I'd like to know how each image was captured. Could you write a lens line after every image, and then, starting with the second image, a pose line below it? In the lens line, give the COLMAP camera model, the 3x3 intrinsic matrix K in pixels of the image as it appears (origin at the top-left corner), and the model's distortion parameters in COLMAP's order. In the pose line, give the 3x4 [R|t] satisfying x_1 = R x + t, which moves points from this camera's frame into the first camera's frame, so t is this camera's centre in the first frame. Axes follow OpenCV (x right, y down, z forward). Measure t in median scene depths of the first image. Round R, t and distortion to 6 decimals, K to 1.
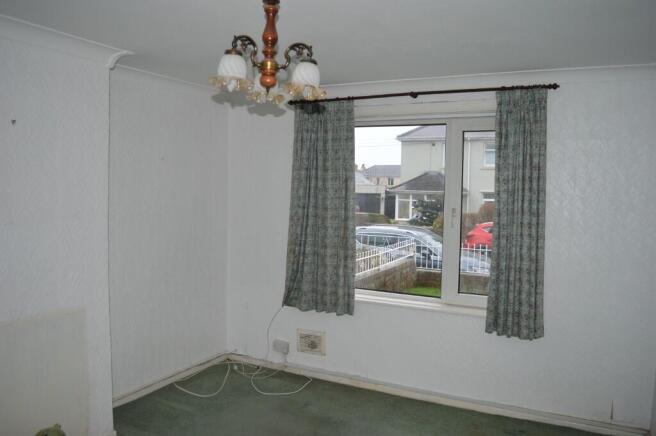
lens RADIAL K [[524.8, 0, 328.0], [0, 524.8, 218.0], [0, 0, 1]] dist [-0.092876, 0.015093]
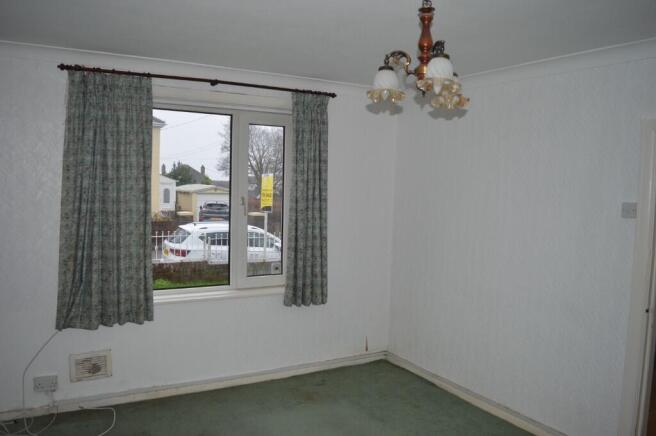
lens RADIAL K [[524.8, 0, 328.0], [0, 524.8, 218.0], [0, 0, 1]] dist [-0.092876, 0.015093]
pose [[0.545705, -0.063699, 0.835553, -0.554946], [0.033159, 0.997967, 0.054424, -0.028484], [-0.837321, -0.001993, 0.546708, 0.288865]]
